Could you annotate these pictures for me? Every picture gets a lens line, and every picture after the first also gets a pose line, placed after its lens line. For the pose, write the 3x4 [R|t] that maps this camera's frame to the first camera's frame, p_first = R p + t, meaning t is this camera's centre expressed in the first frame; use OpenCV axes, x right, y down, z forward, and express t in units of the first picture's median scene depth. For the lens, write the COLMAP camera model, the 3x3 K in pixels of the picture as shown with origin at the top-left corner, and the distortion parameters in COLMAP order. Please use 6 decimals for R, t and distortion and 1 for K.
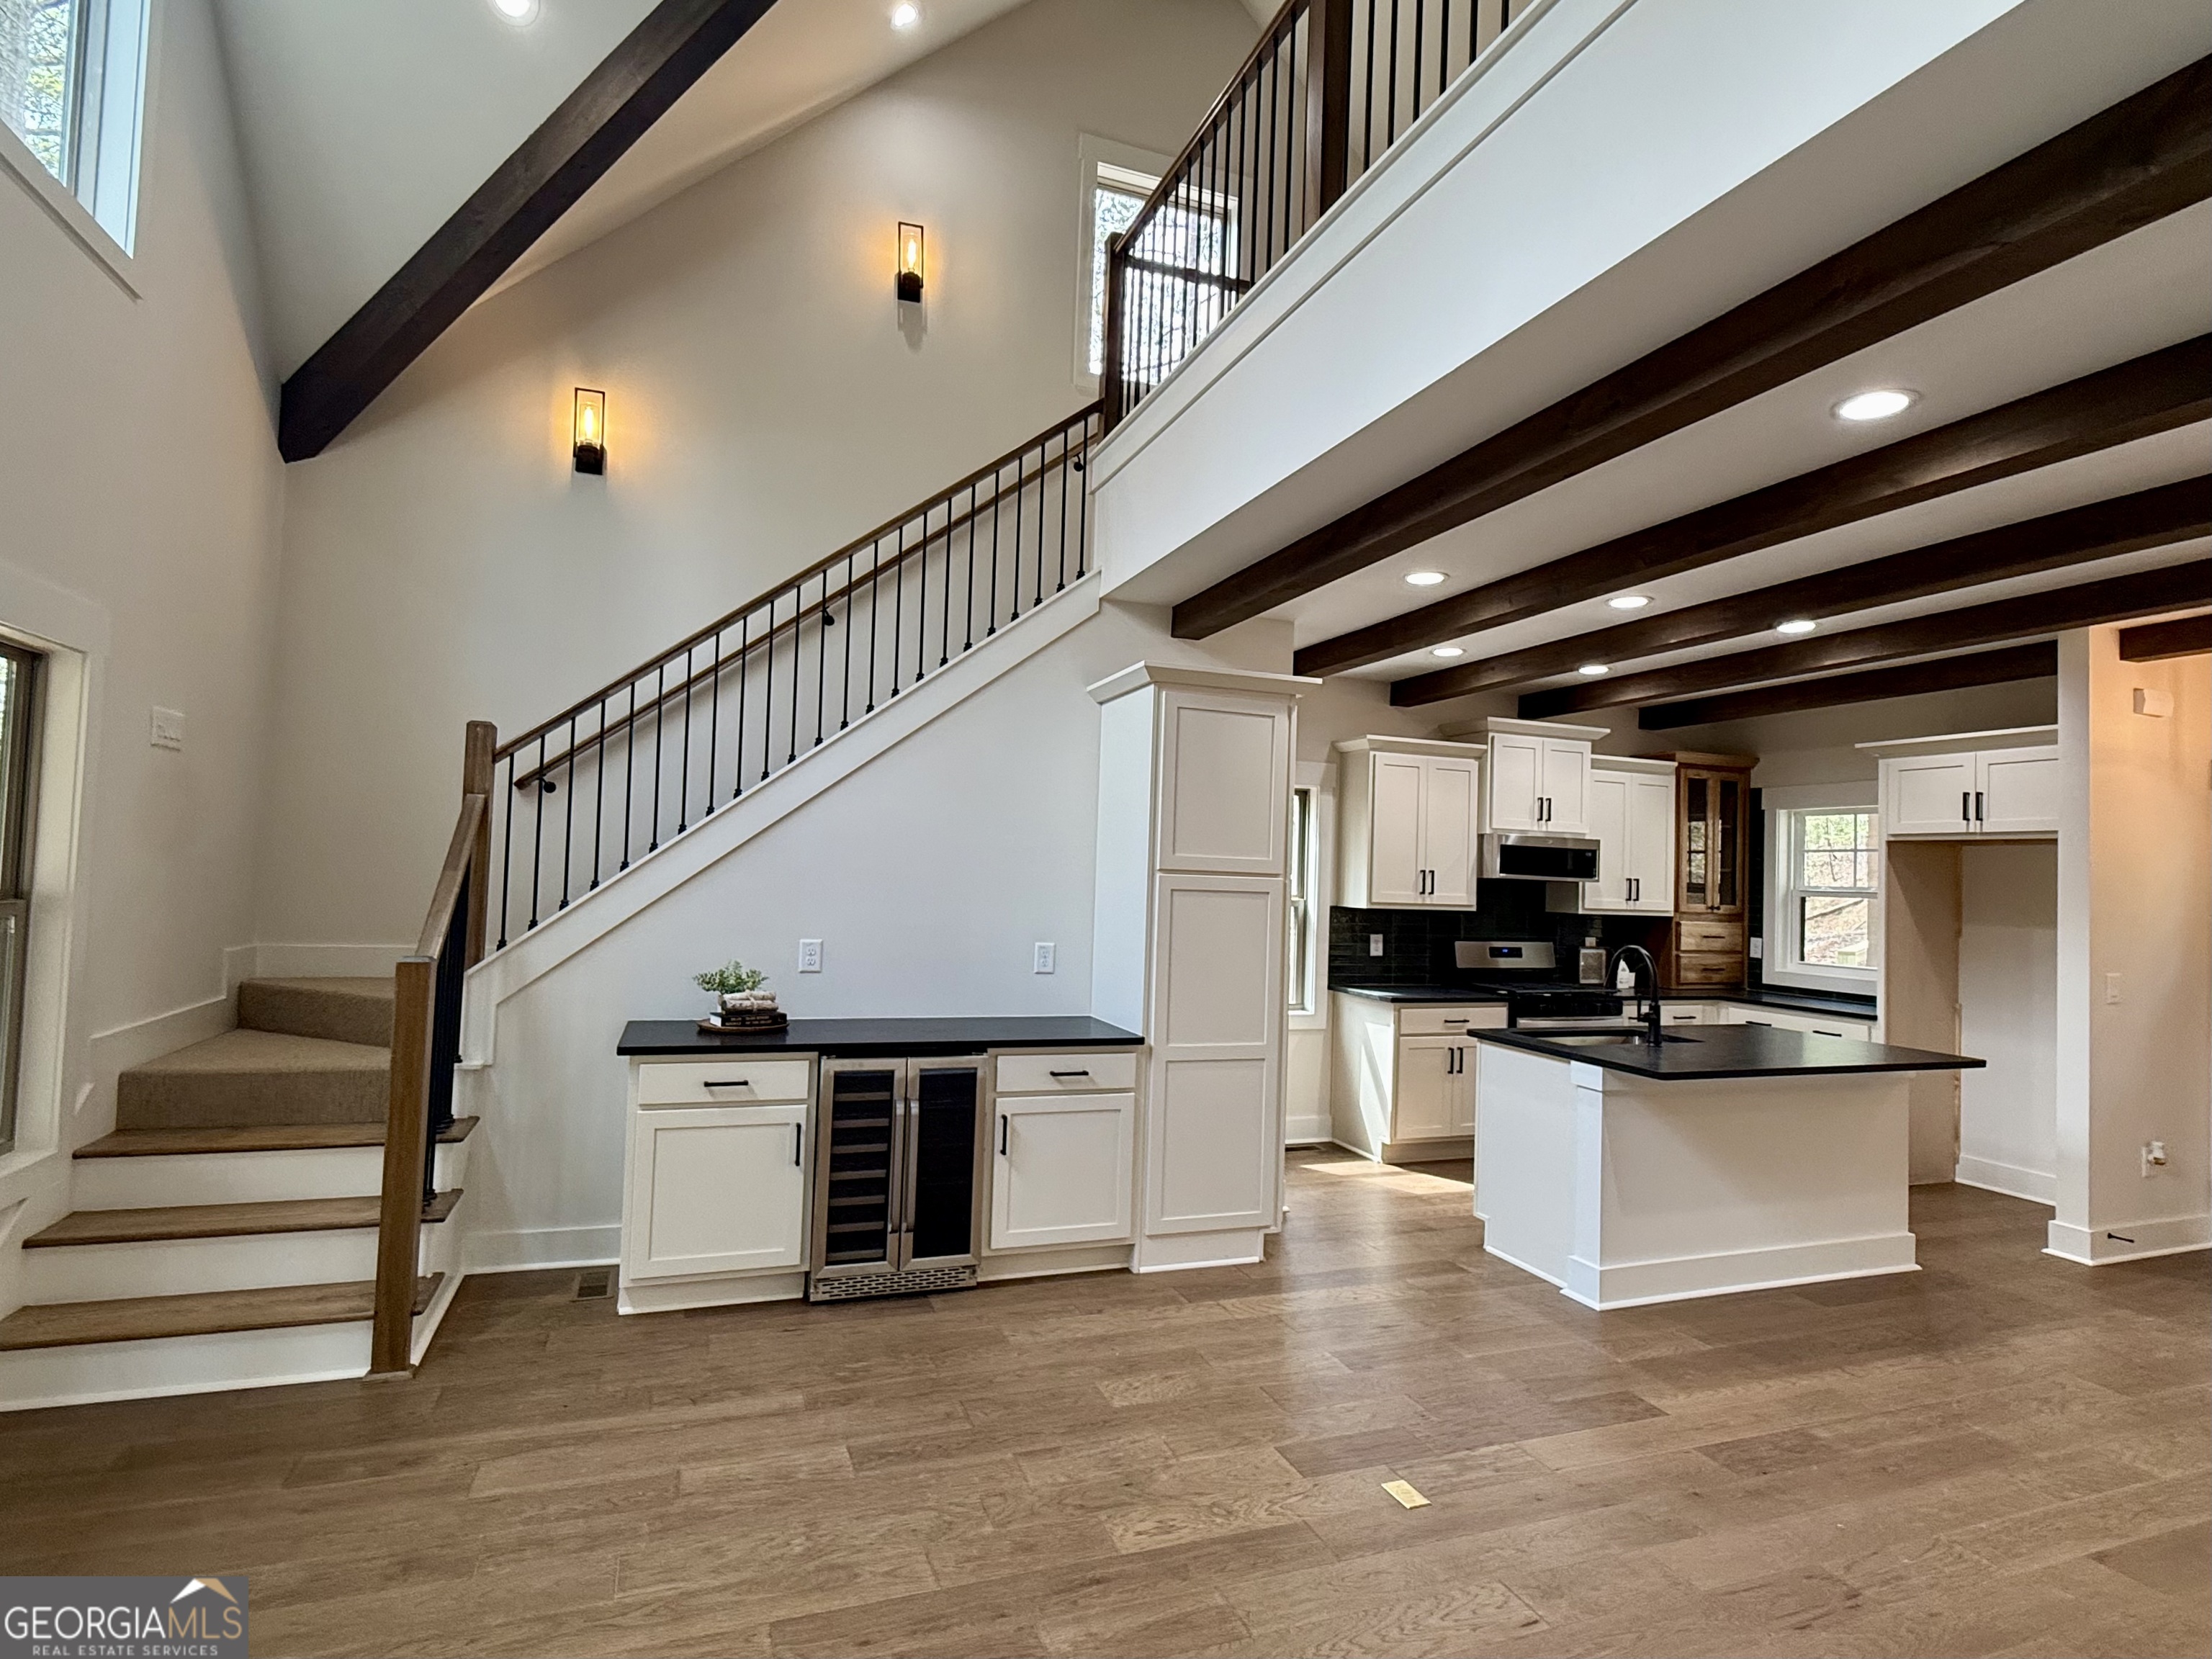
lens RADIAL K [[1120.6, 0, 1108.7], [0, 1120.6, 837.6], [0, 0, 1]] dist [-0.001815, -0.000217]
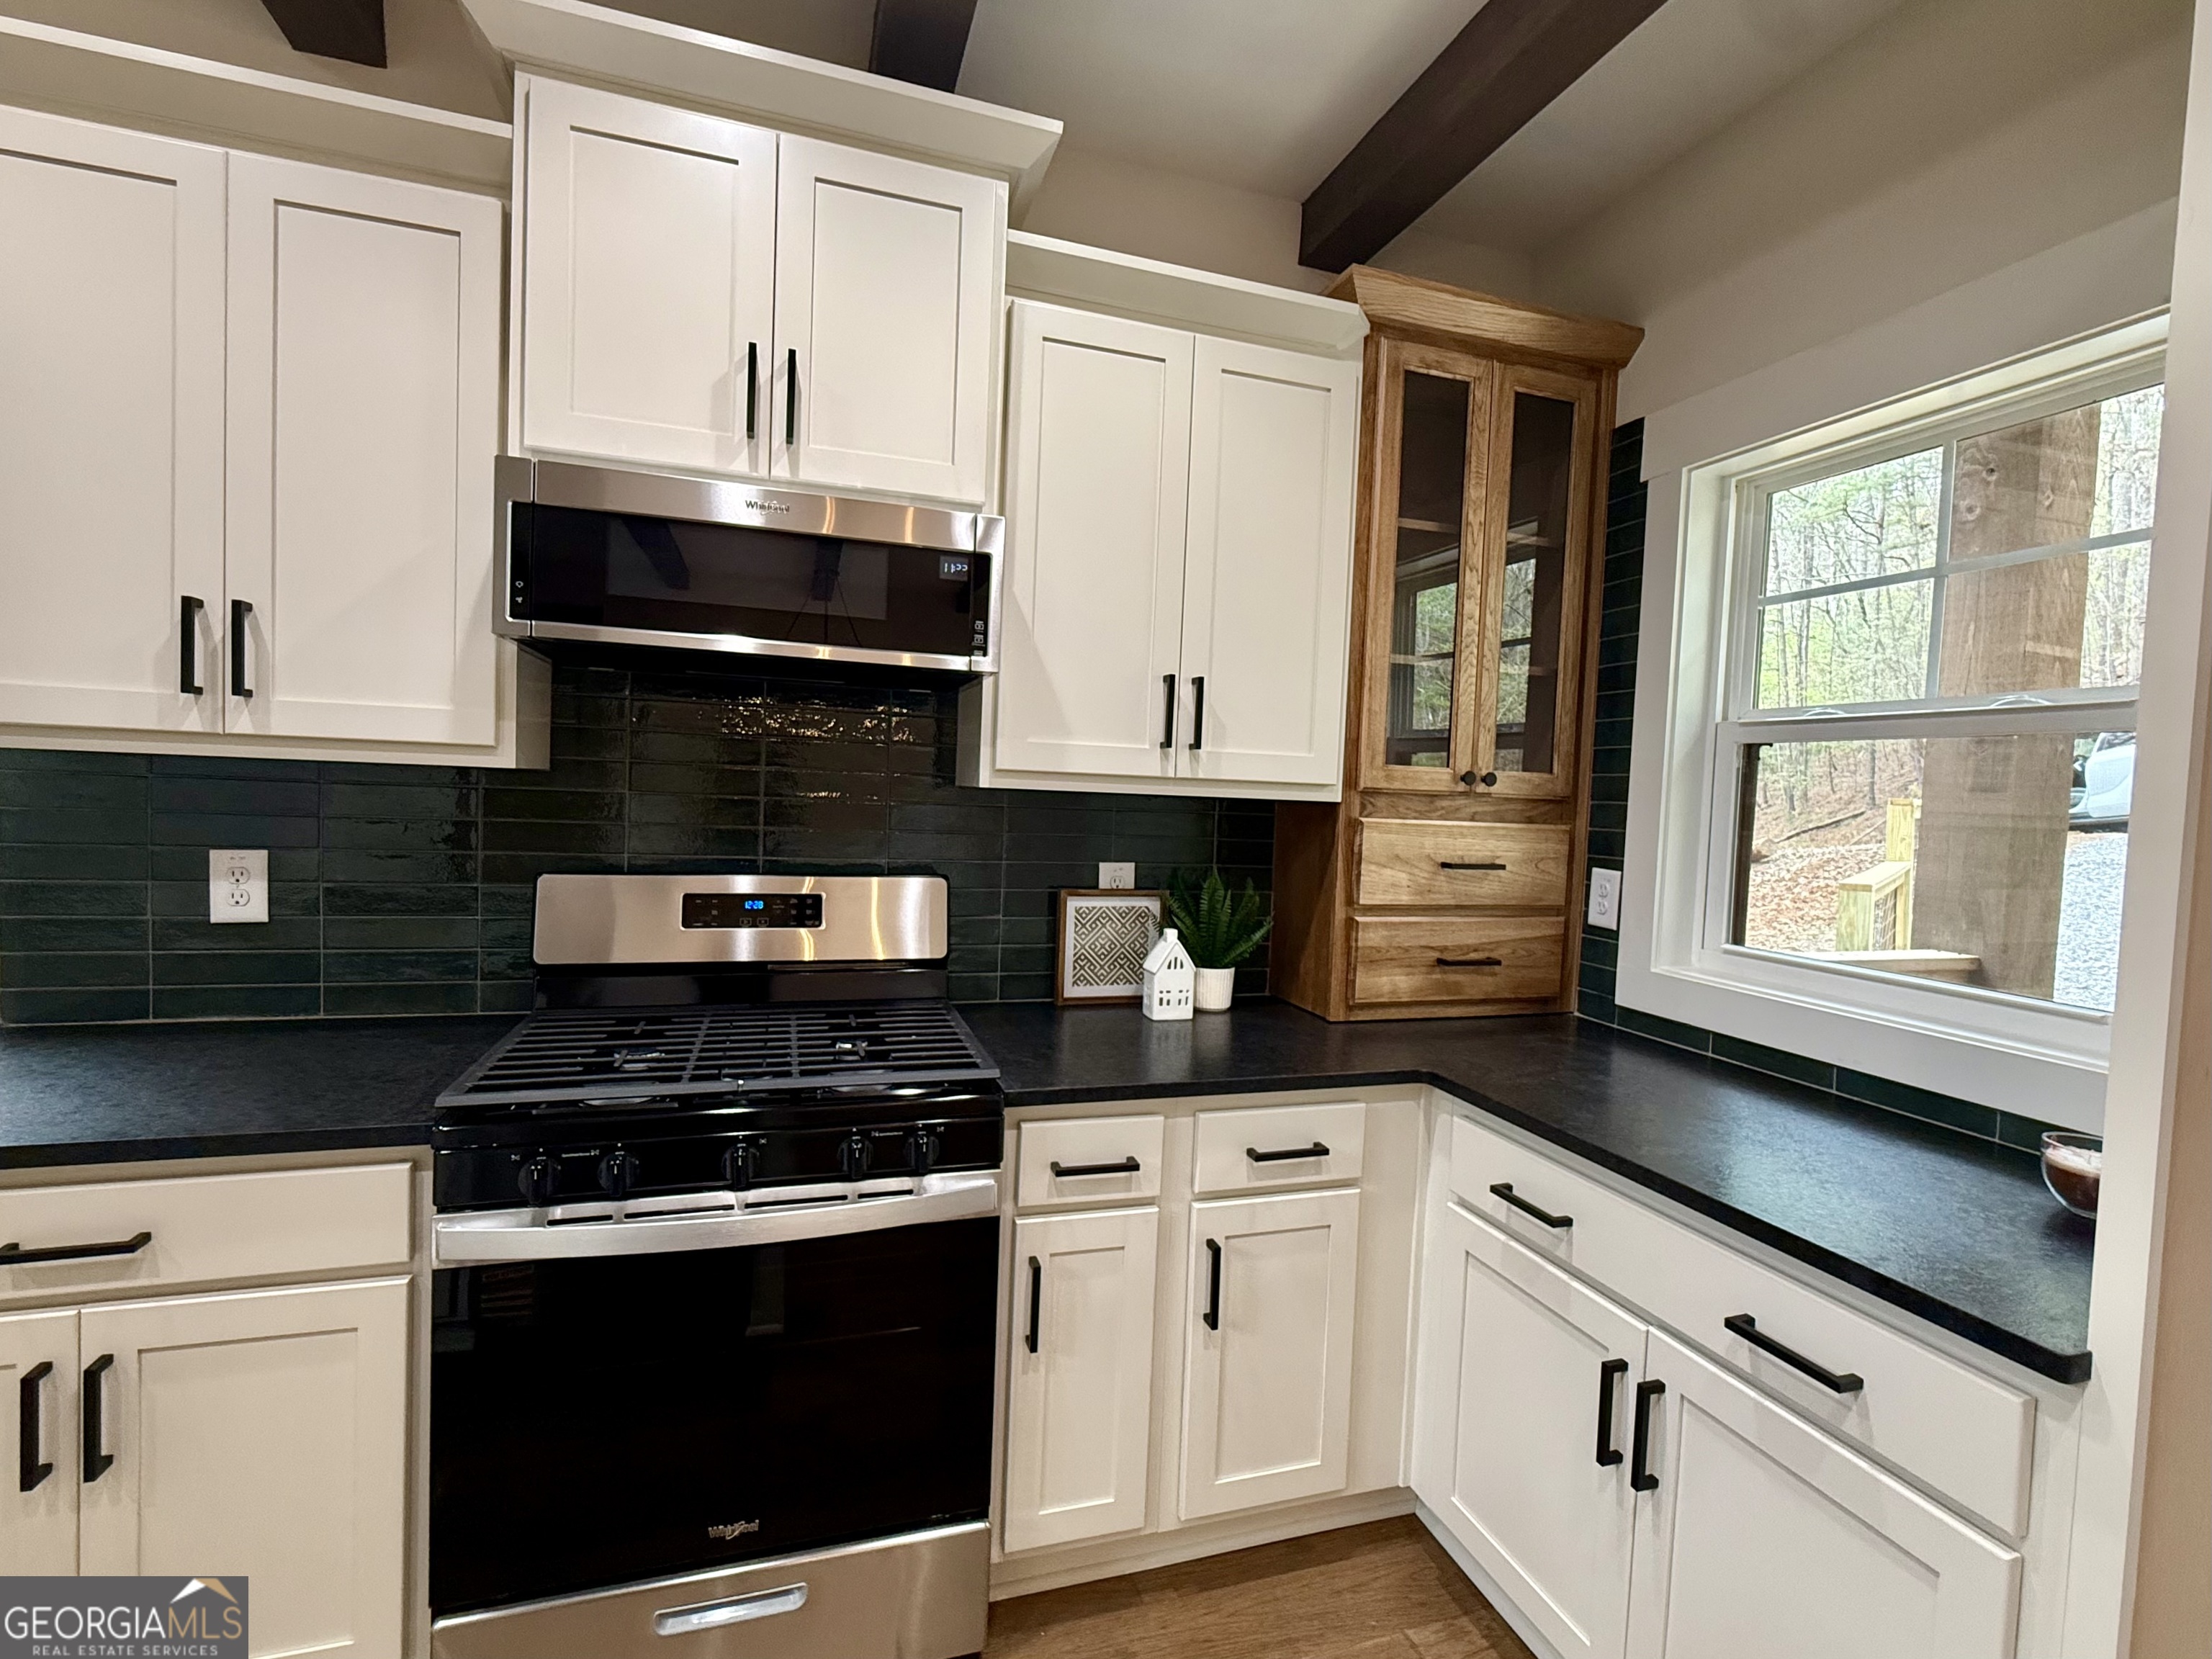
lens RADIAL K [[1028.6, 0, 1109.5], [0, 1028.6, 830.1], [0, 0, 1]] dist [-0.000048, 0.000053]
pose [[0.999142, 0.009778, -0.040251, 0.448266], [-0.006624, 0.996950, 0.077765, 0.055393], [0.040889, -0.077431, 0.996159, 0.697309]]
